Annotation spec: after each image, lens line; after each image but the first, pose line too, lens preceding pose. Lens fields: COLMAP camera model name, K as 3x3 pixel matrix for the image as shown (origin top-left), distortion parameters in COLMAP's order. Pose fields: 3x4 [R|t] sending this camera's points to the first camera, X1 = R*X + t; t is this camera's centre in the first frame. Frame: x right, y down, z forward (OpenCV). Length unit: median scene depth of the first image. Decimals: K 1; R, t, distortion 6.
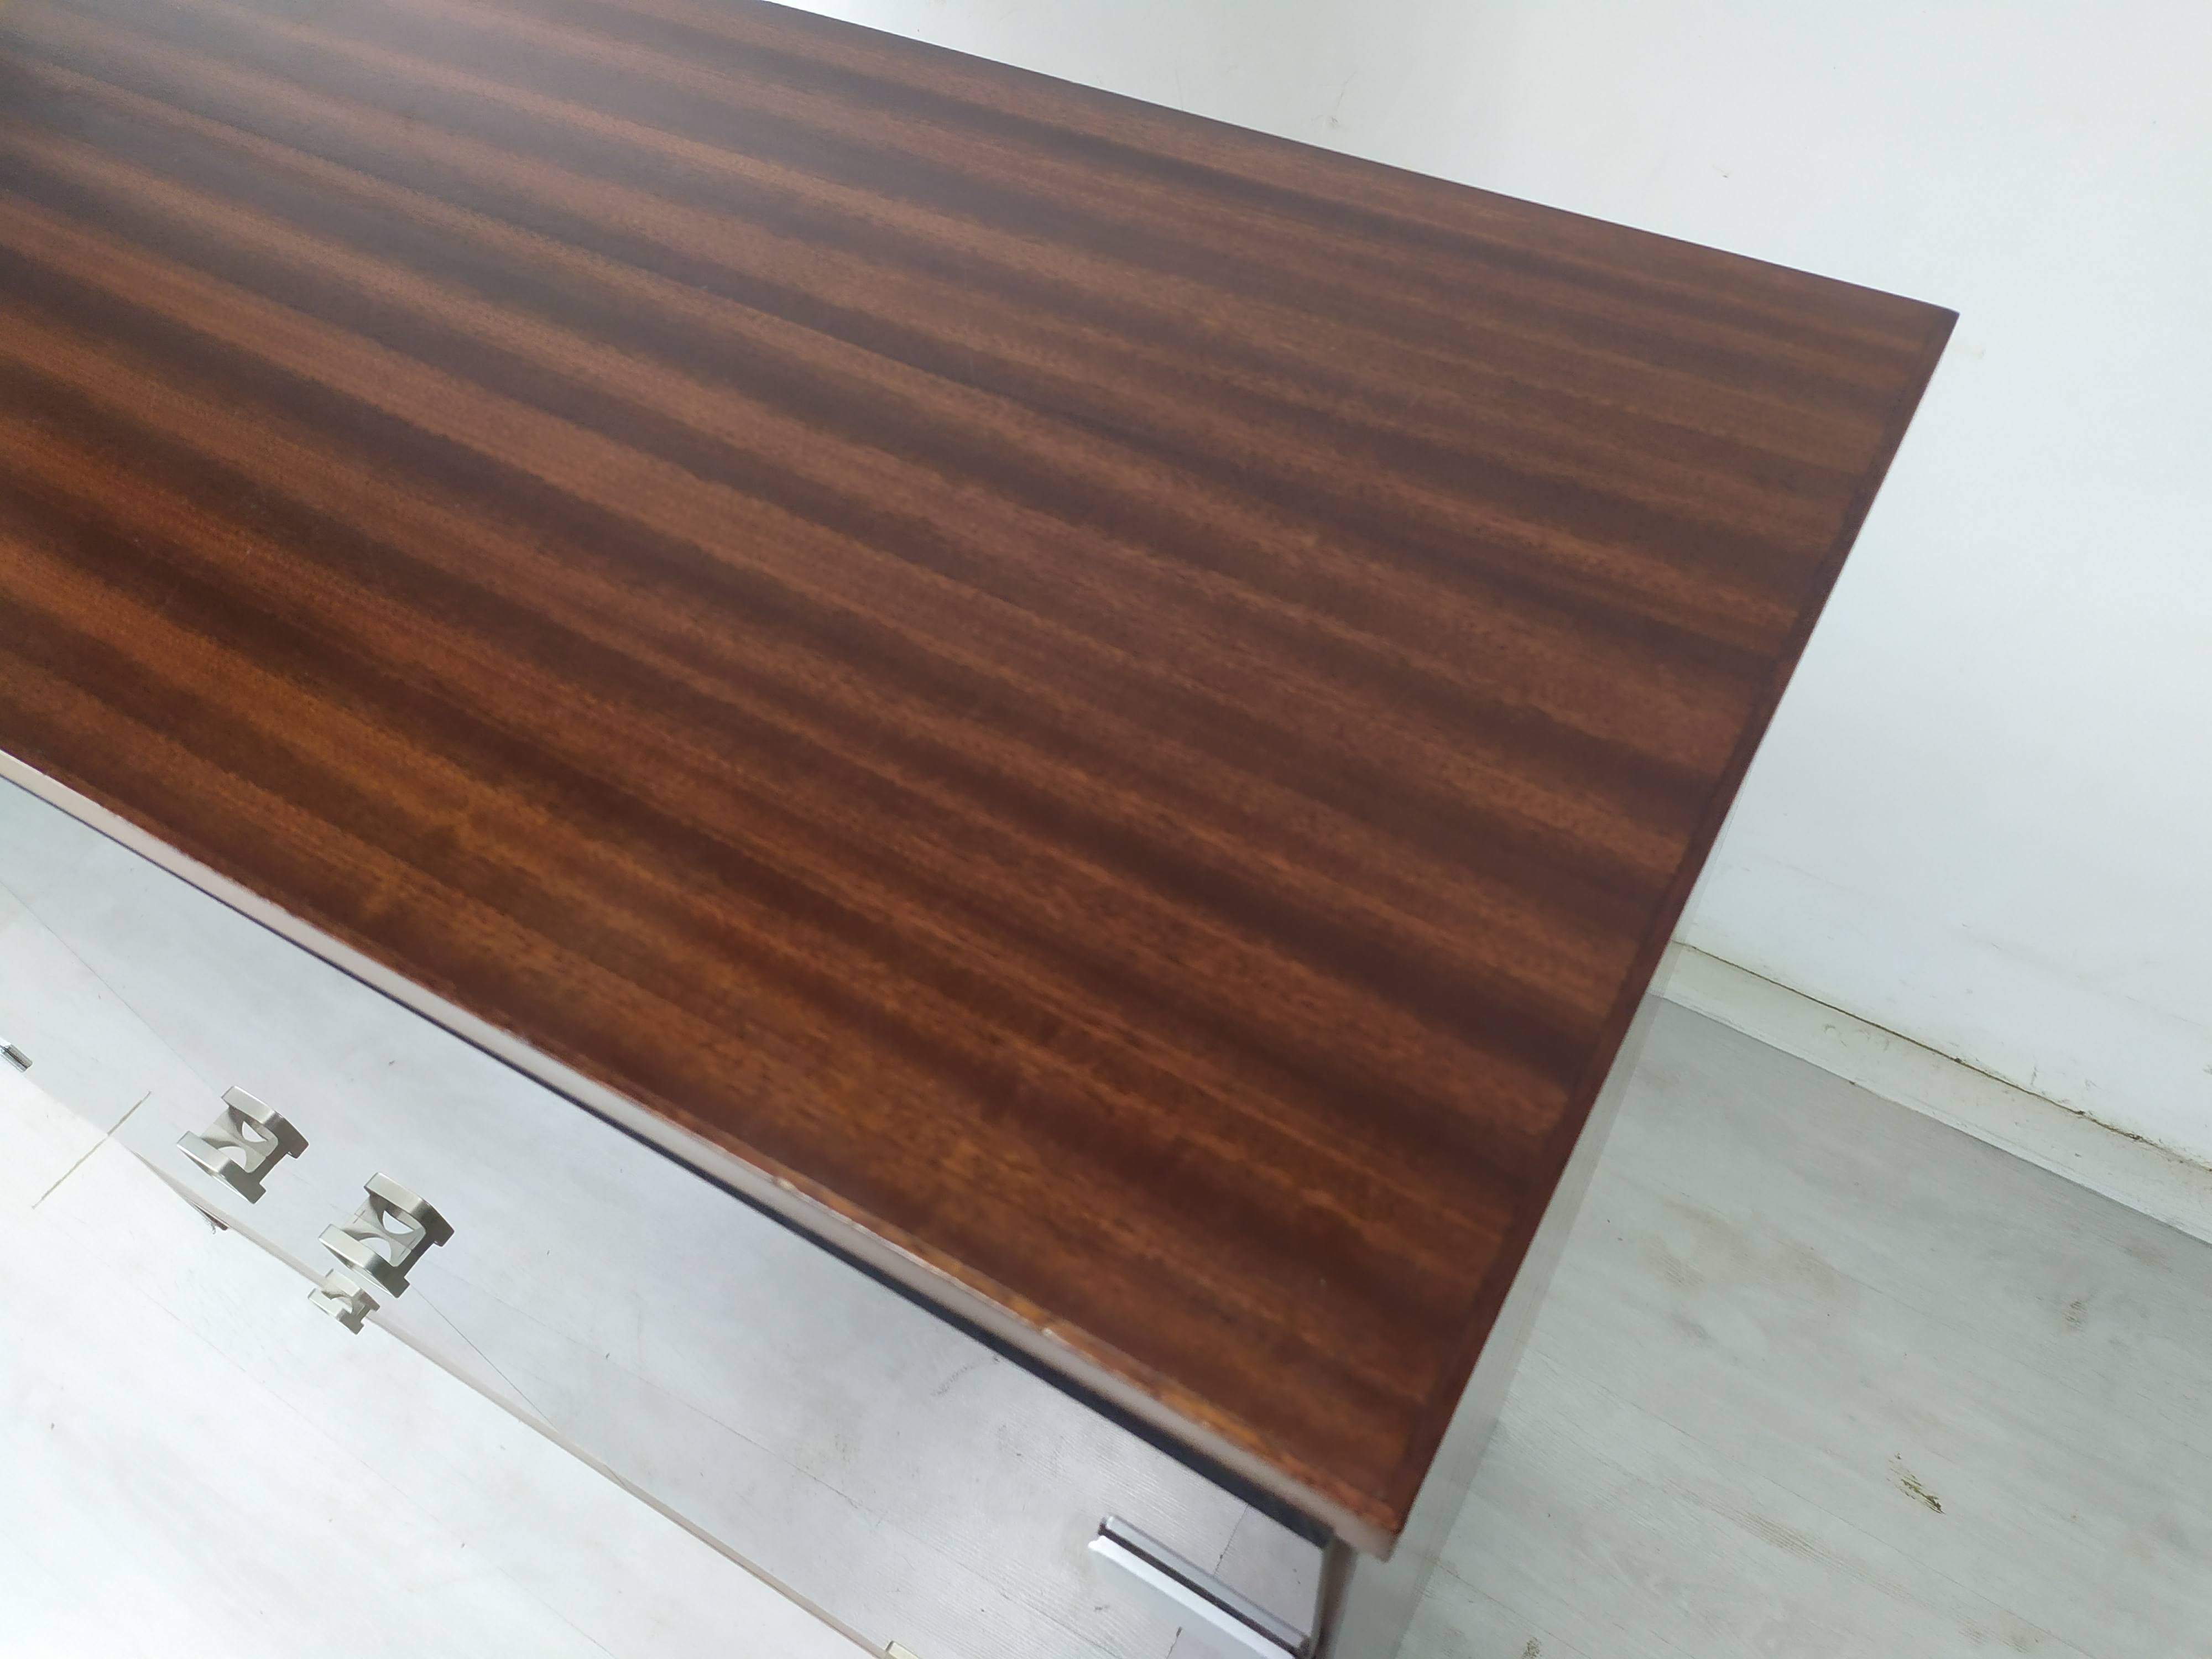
lens RADIAL K [[1680.0, 0, 1106.0], [0, 1680.0, 829.5], [0, 0, 1]] dist [0.062354, -0.058524]
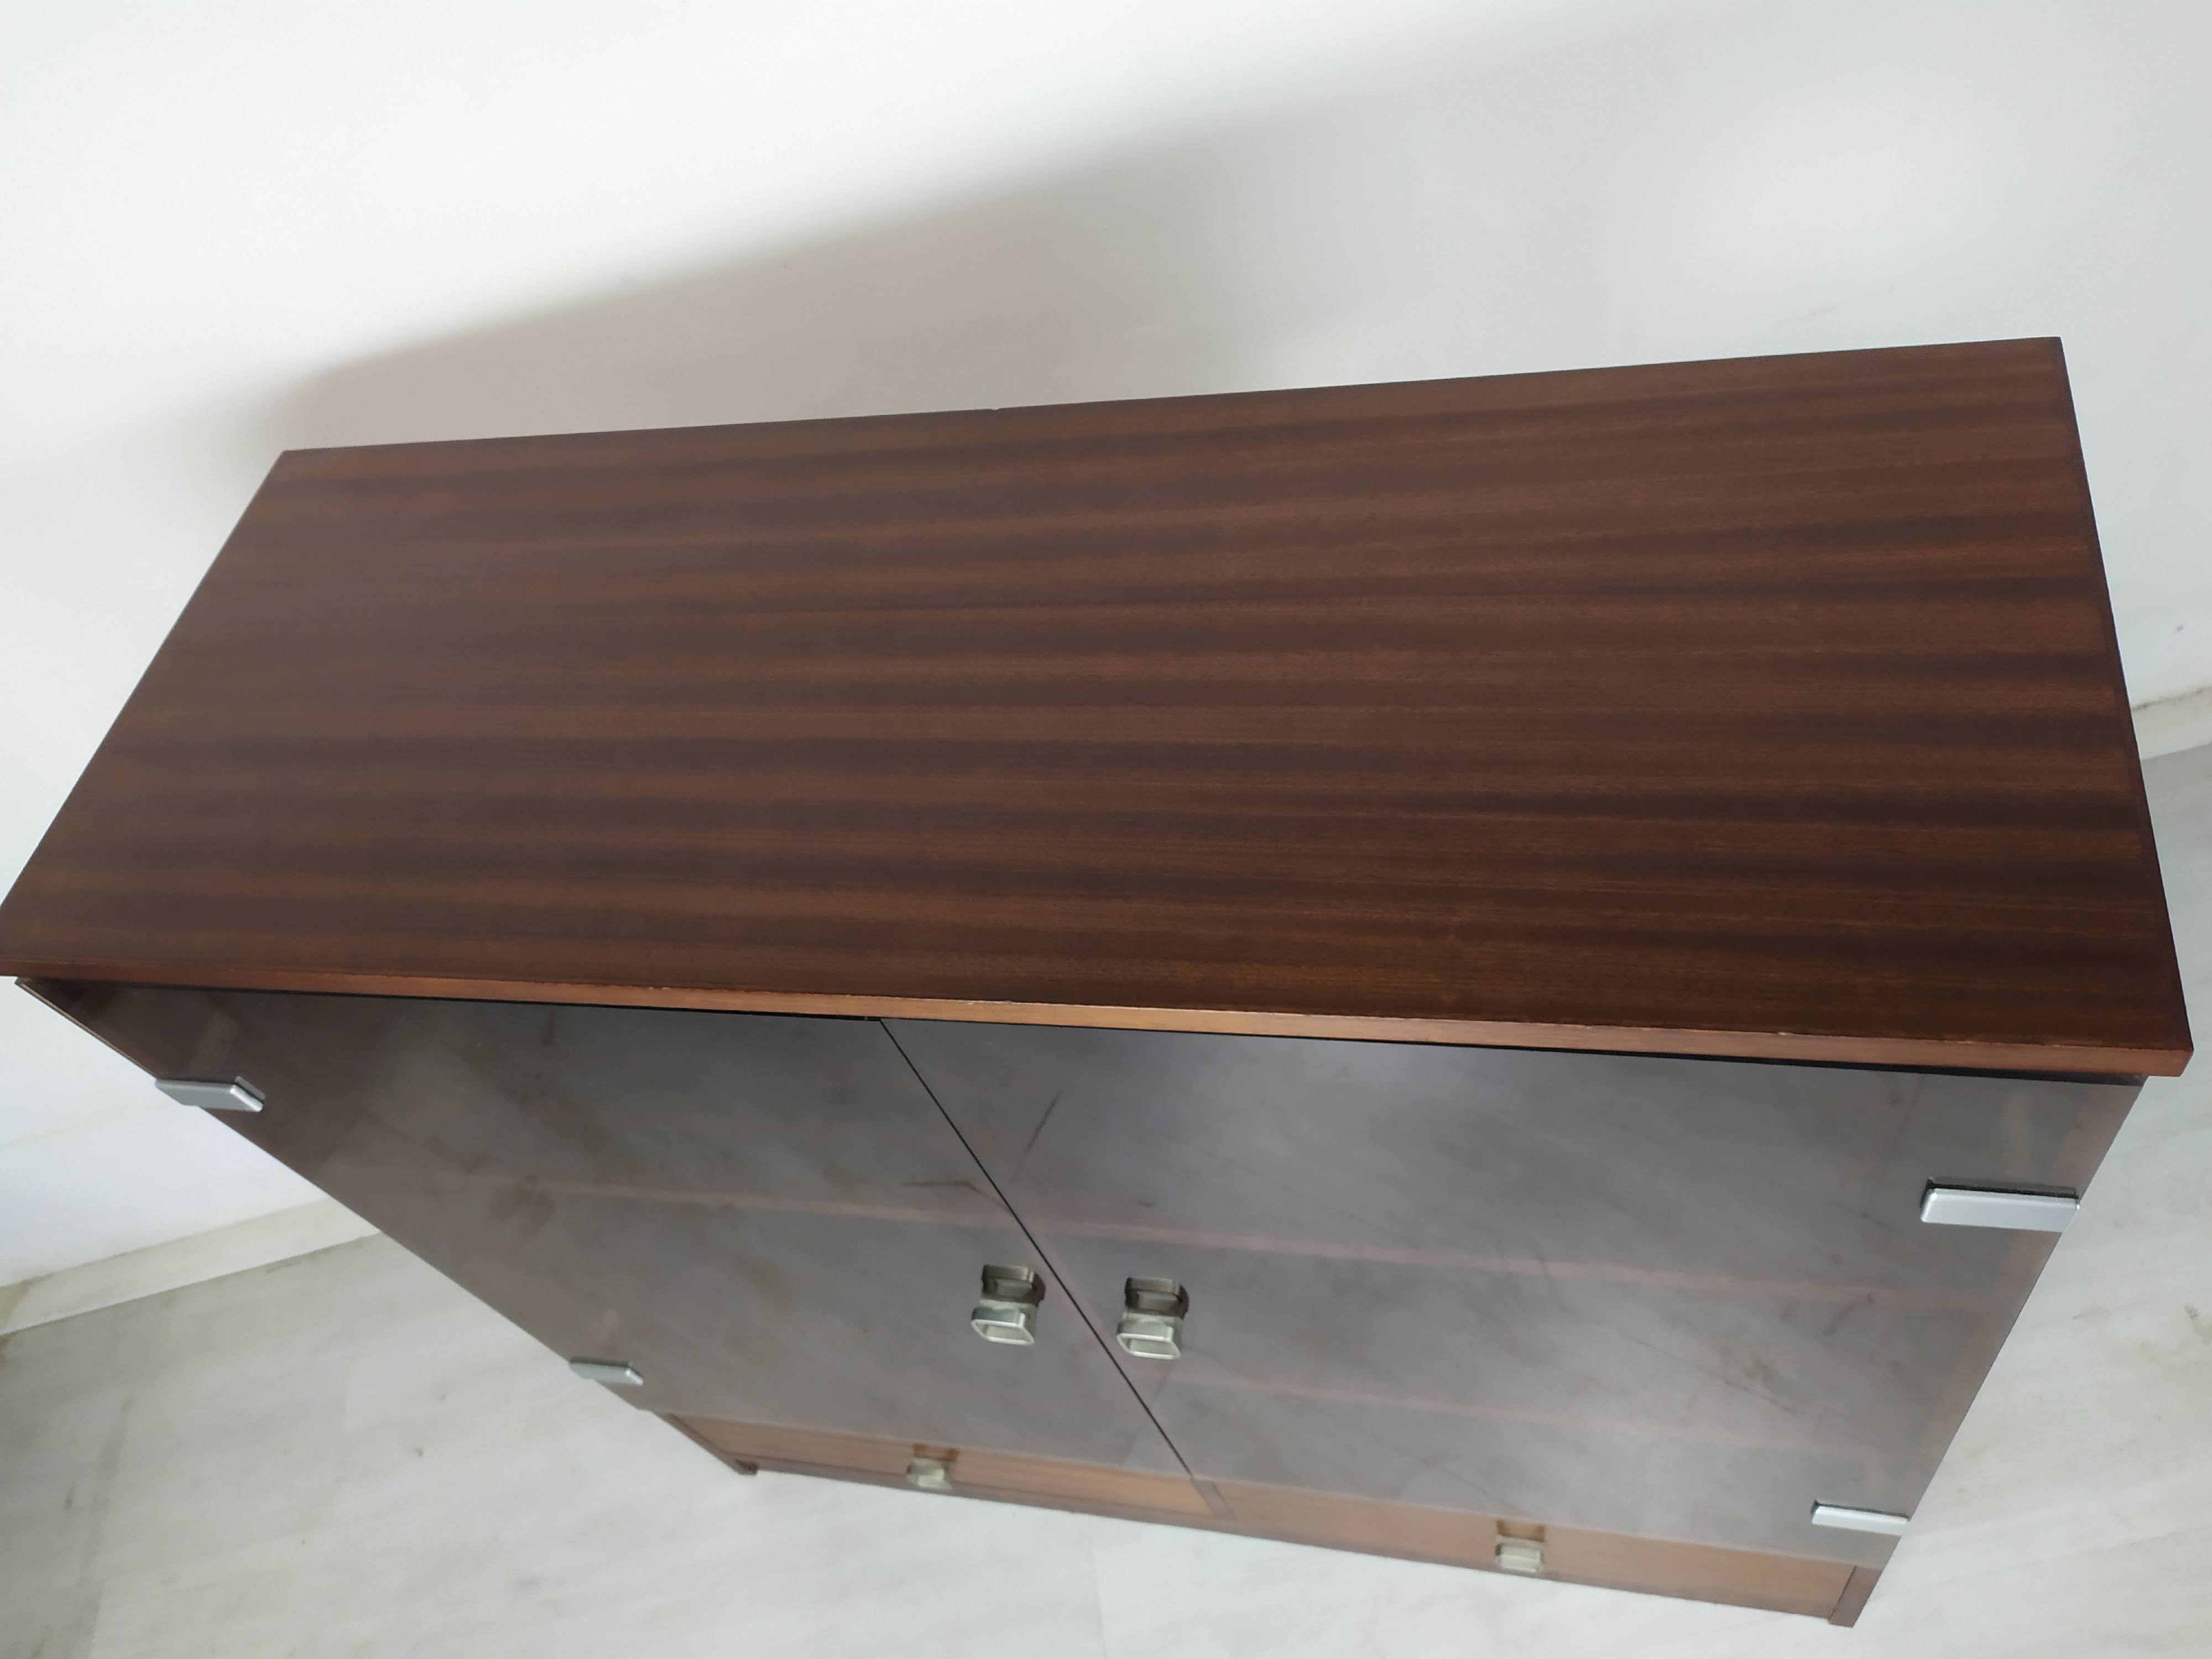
lens RADIAL K [[1680.0, 0, 1106.0], [0, 1680.0, 829.5], [0, 0, 1]] dist [0.062354, -0.058524]
pose [[0.923487, -0.379160, 0.058385, -0.757825], [0.380174, 0.924889, -0.006921, -0.230650], [-0.051375, 0.028588, 0.998270, -0.720794]]
